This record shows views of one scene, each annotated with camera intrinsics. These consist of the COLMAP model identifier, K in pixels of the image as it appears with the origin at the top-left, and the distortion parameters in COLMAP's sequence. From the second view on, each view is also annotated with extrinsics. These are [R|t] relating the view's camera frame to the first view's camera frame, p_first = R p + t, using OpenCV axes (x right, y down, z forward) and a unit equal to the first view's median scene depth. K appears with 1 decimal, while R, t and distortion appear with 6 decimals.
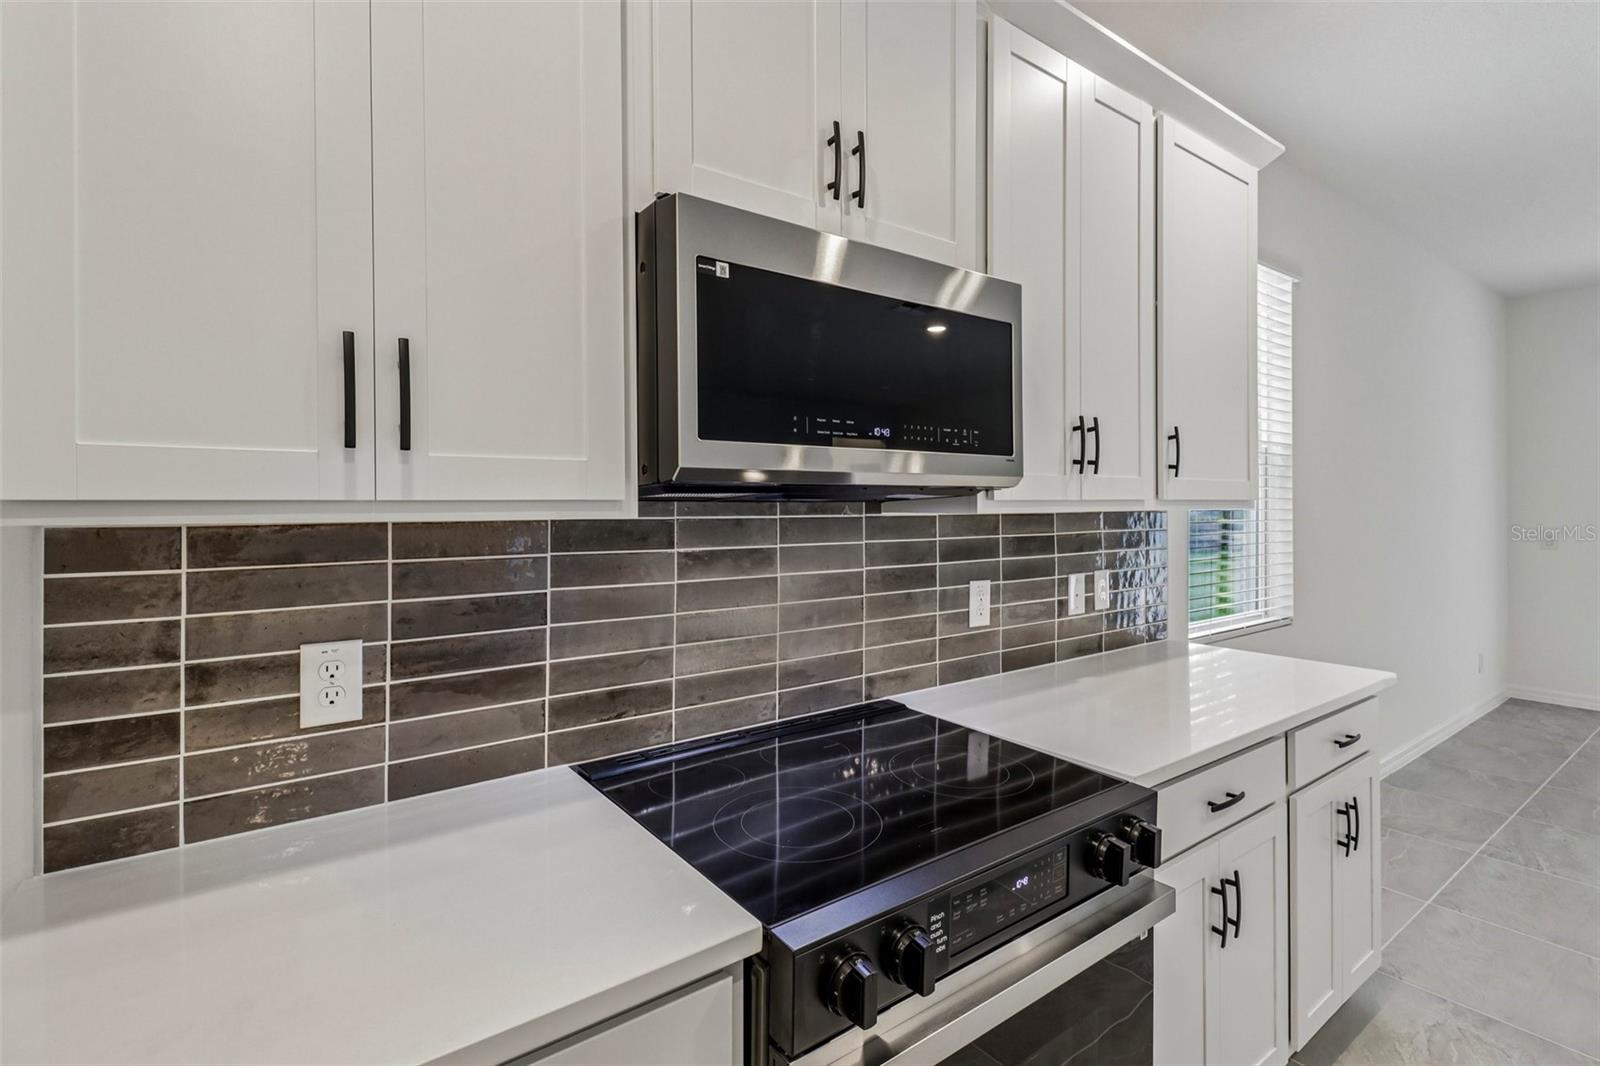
lens RADIAL K [[758.0, 0, 803.8], [0, 758.0, 522.1], [0, 0, 1]] dist [0.007512, -0.009410]
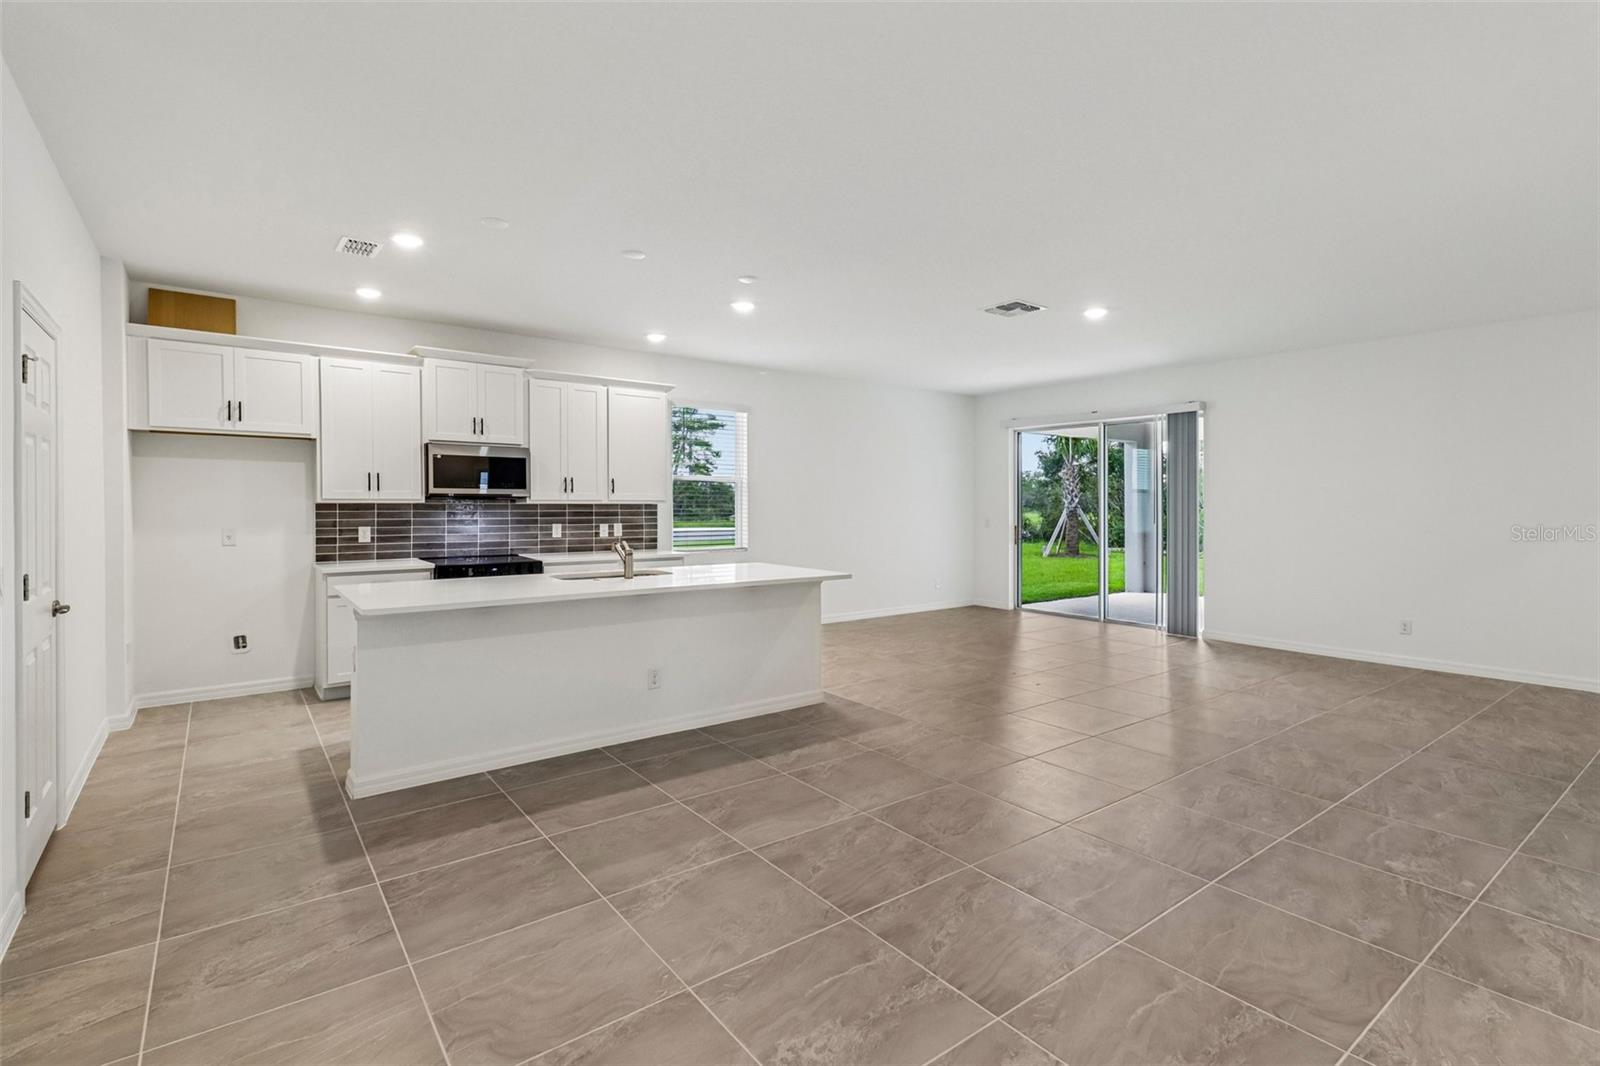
lens RADIAL K [[758.0, 0, 805.0], [0, 758.0, 508.3], [0, 0, 1]] dist [0.007512, -0.009410]
pose [[0.999660, 0.016082, -0.020534, 1.889733], [-0.016157, 0.999863, -0.003475, 0.005221], [0.020475, 0.003806, 0.999783, -3.129744]]
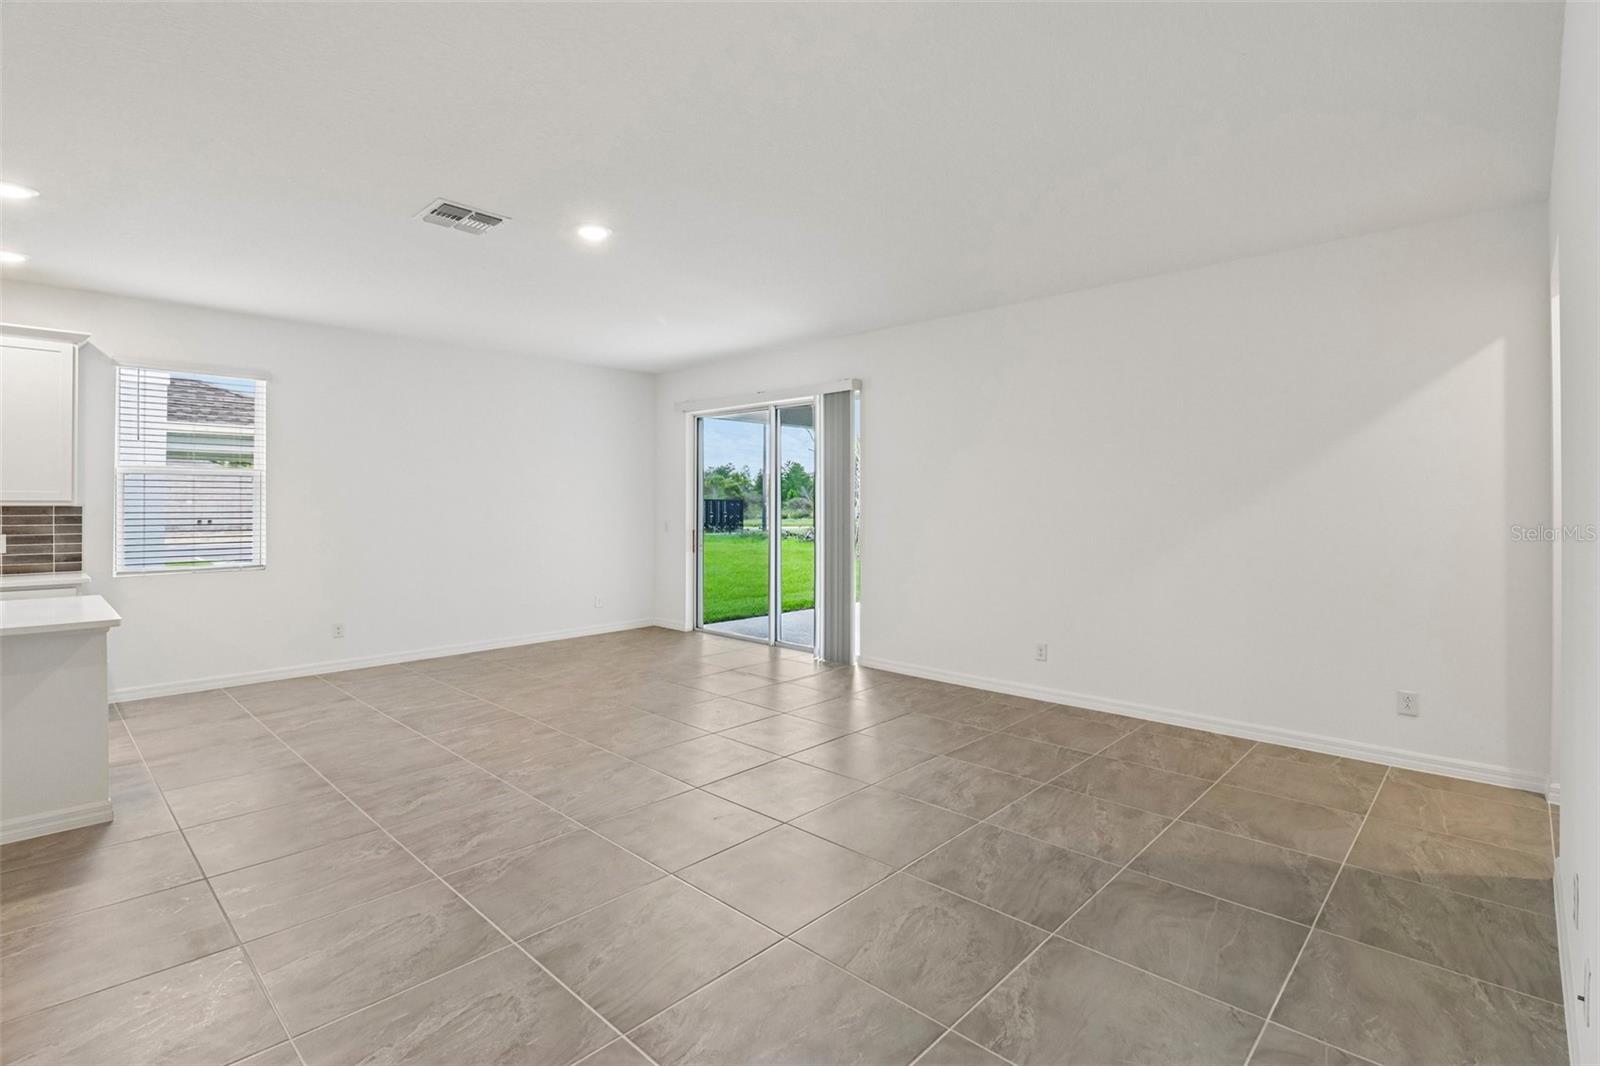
lens RADIAL K [[758.0, 0, 817.1], [0, 758.0, 510.0], [0, 0, 1]] dist [0.007512, -0.009410]
pose [[0.988989, 0.010563, 0.147611, 3.618779], [-0.010152, 0.999942, -0.003540, -0.029177], [-0.147640, 0.002003, 0.989039, -2.122216]]
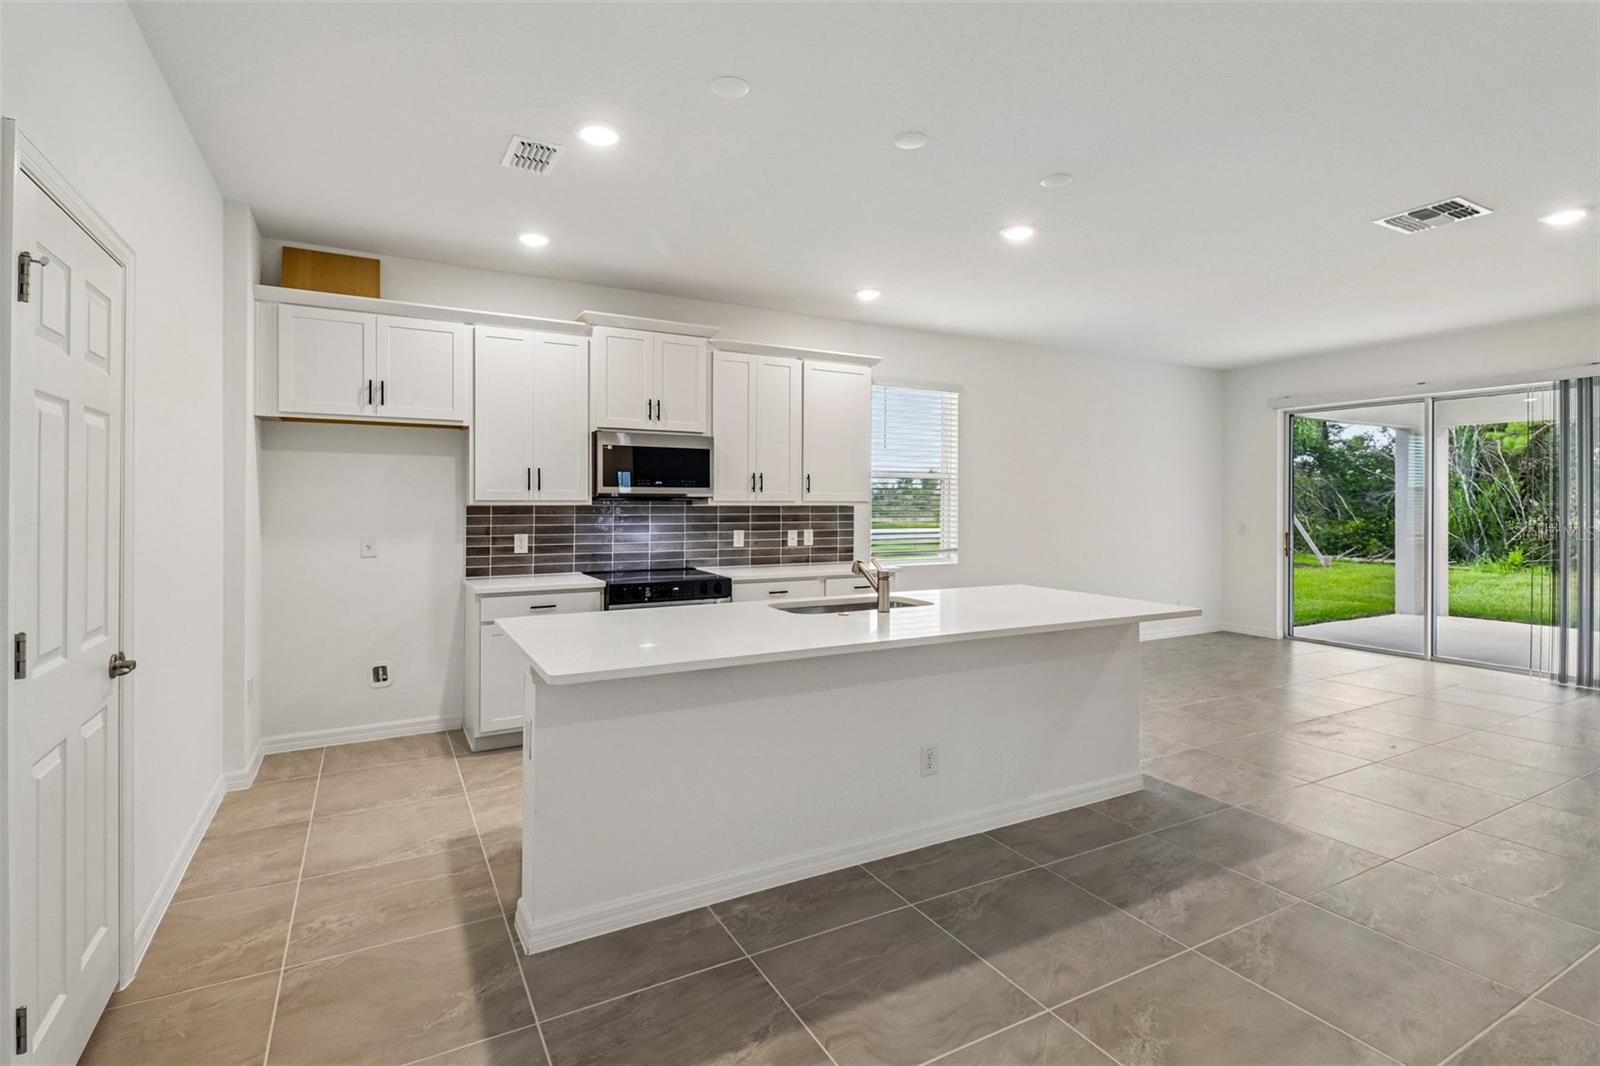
lens RADIAL K [[758.0, 0, 813.2], [0, 758.0, 496.1], [0, 0, 1]] dist [0.007512, -0.009410]
pose [[0.988307, 0.012178, -0.151987, 1.236297], [-0.015307, 0.999694, -0.019434, 0.005968], [0.151704, 0.021533, 0.988191, -2.239036]]
